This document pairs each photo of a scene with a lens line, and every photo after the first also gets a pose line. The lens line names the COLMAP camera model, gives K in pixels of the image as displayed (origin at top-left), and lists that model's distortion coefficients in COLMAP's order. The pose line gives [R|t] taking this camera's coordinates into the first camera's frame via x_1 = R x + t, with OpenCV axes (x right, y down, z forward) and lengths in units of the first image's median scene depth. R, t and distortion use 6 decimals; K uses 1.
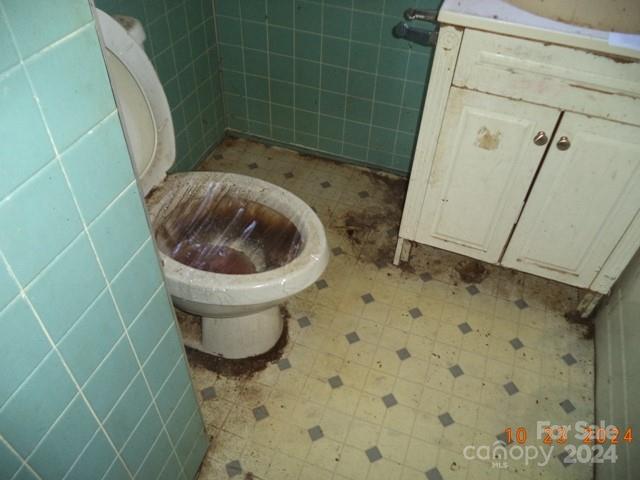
lens RADIAL K [[510.7, 0, 319.1], [0, 510.7, 239.7], [0, 0, 1]] dist [-0.038778, 0.010355]
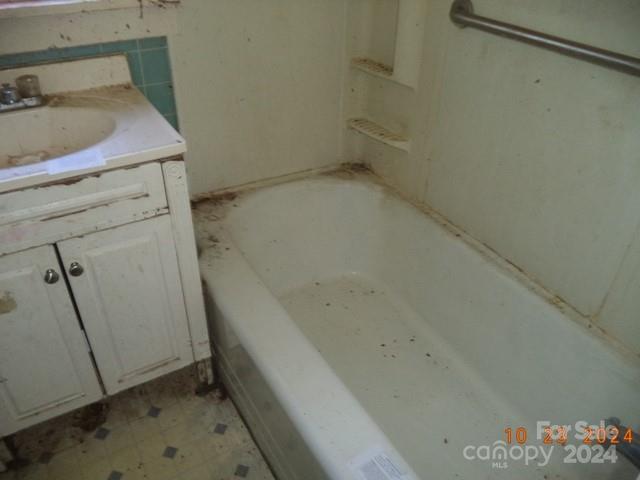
lens RADIAL K [[510.7, 0, 319.7], [0, 510.7, 240.5], [0, 0, 1]] dist [-0.038778, 0.010355]
pose [[0.631853, -0.456023, 0.626741, 0.153590], [0.552176, 0.832292, 0.048904, -0.019741], [-0.543933, 0.315171, 0.777692, -0.026712]]
